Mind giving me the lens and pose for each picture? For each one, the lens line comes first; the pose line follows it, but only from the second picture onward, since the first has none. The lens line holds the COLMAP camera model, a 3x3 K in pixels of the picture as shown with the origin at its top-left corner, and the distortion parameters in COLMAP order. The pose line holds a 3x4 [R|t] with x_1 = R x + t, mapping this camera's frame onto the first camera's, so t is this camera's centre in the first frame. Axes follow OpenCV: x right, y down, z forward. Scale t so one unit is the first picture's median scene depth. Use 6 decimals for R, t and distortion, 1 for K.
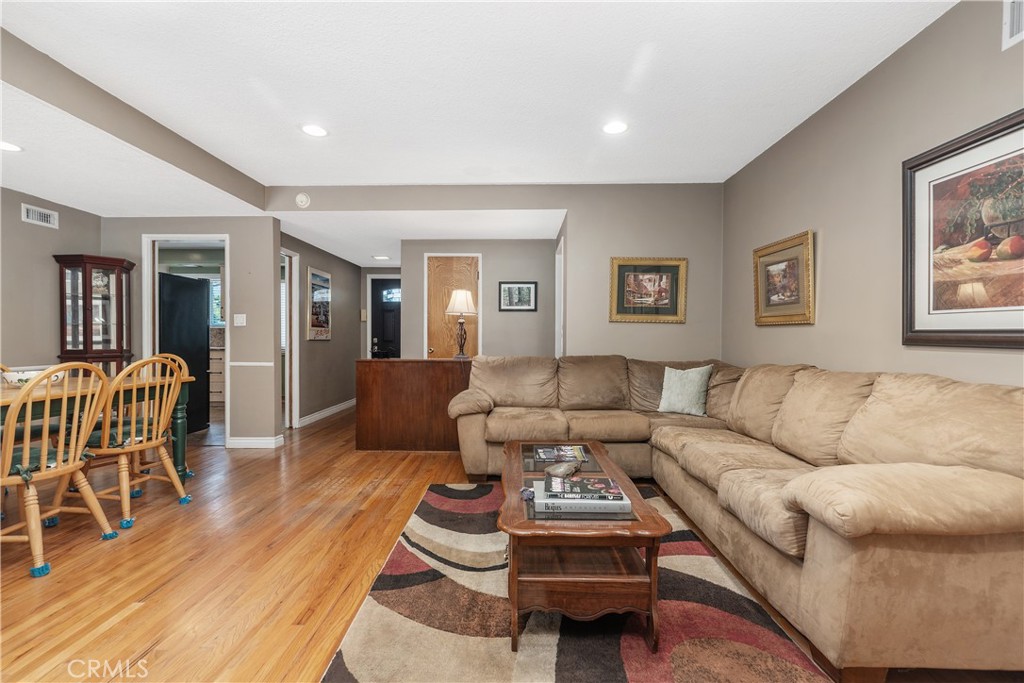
lens RADIAL K [[469.4, 0, 511.2], [0, 469.4, 347.0], [0, 0, 1]] dist [0.008147, -0.000664]
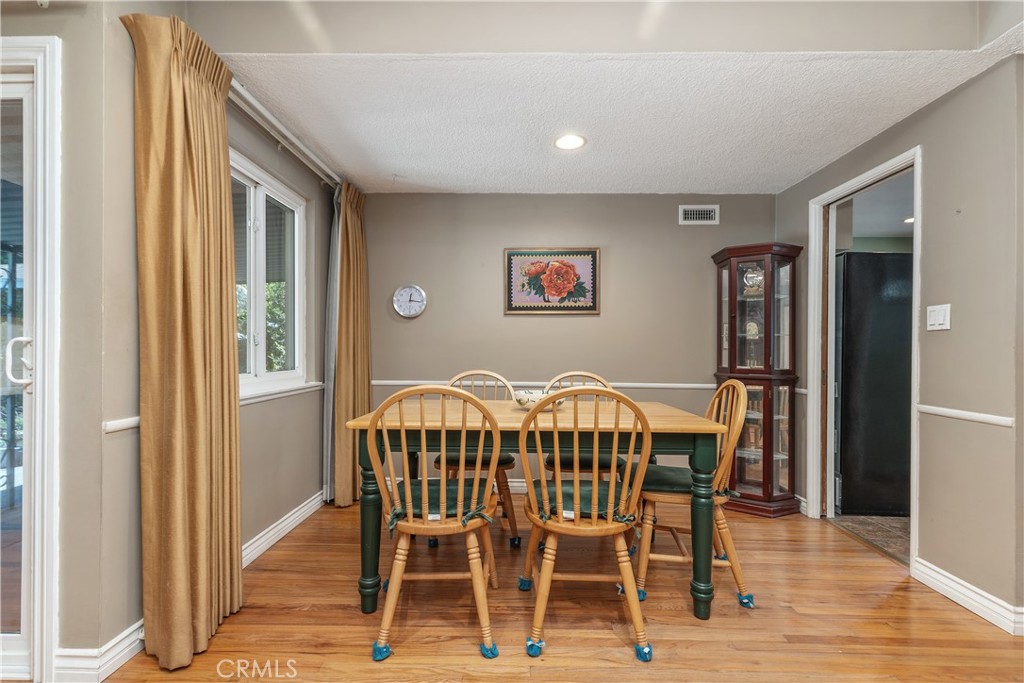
lens RADIAL K [[469.4, 0, 511.2], [0, 469.4, 347.0], [0, 0, 1]] dist [0.008147, -0.000664]
pose [[0.004576, -0.004744, -0.999978, -0.113032], [-0.027666, 0.999605, -0.004869, -0.014513], [0.999607, 0.027687, 0.004443, 0.619311]]
